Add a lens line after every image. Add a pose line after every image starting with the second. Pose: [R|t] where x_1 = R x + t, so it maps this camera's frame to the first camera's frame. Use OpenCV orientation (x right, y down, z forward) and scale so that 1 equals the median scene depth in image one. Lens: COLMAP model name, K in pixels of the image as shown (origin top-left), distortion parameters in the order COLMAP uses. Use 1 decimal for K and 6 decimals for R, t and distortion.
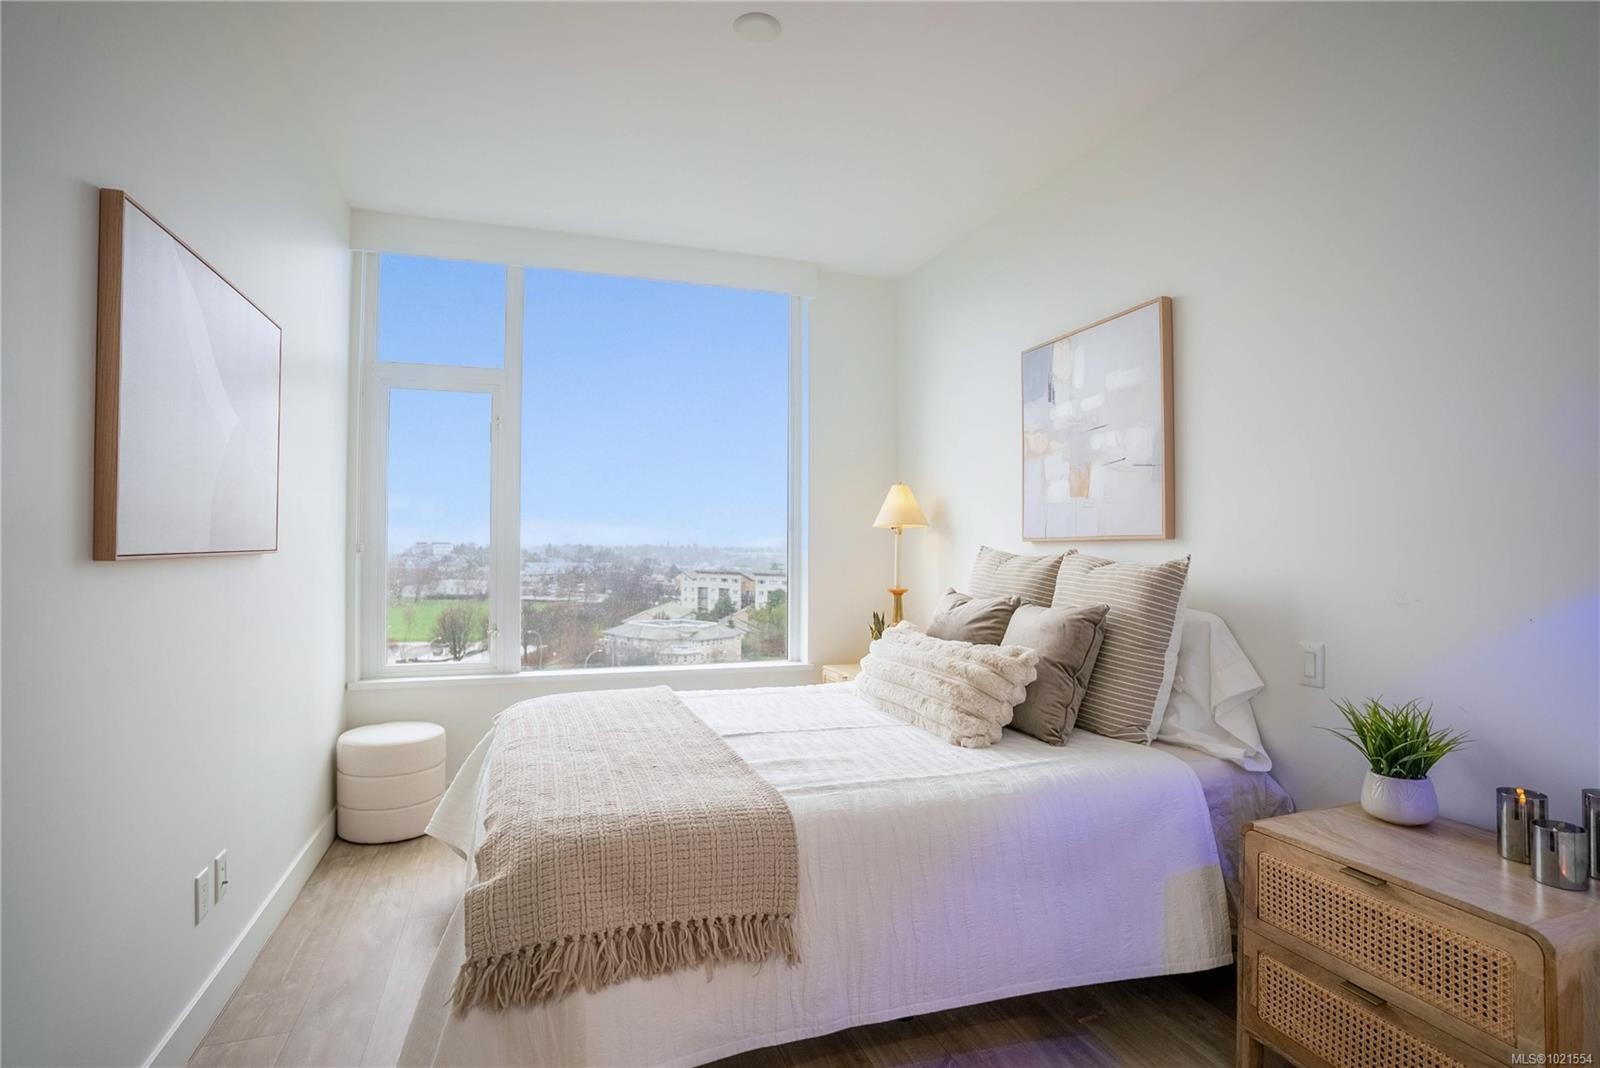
lens RADIAL K [[802.2, 0, 800.0], [0, 802.2, 534.0], [0, 0, 1]] dist [-0.078421, 0.036009]
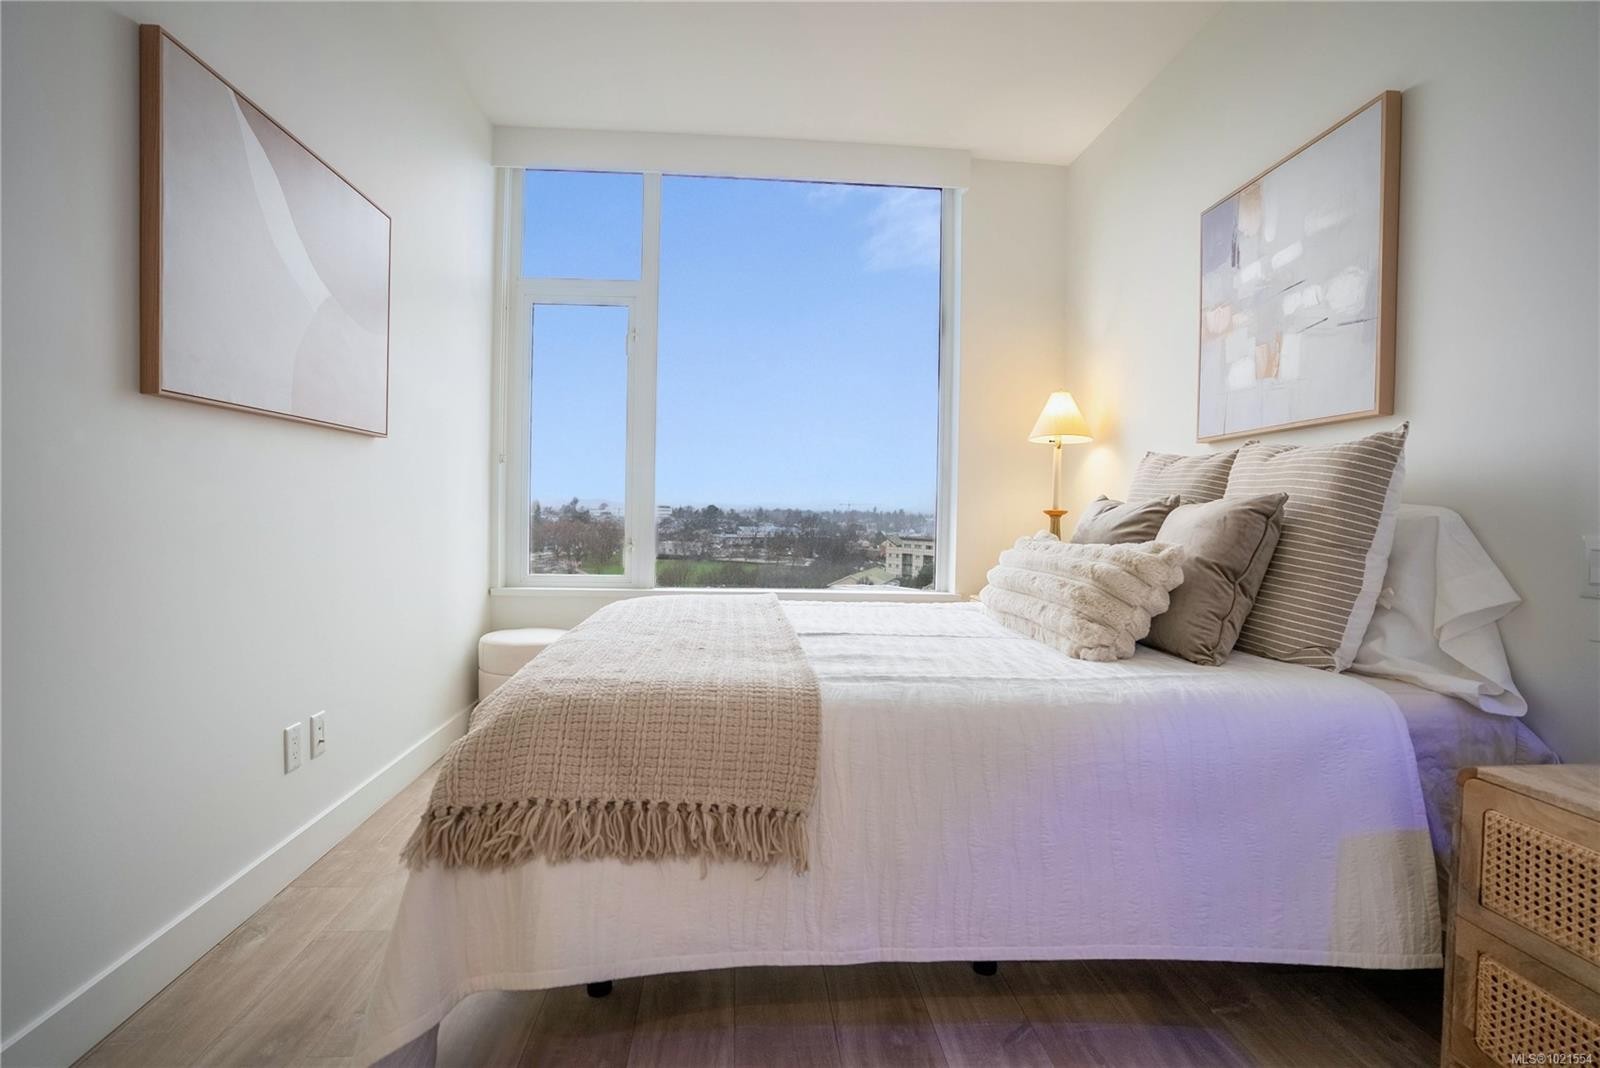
lens RADIAL K [[803.8, 0, 792.2], [0, 803.8, 529.6], [0, 0, 1]] dist [-0.081037, 0.036627]
pose [[0.964938, 0.021068, -0.261630, 0.156145], [-0.011674, 0.999232, 0.037409, 0.130405], [0.262217, -0.033043, 0.964443, 0.171930]]
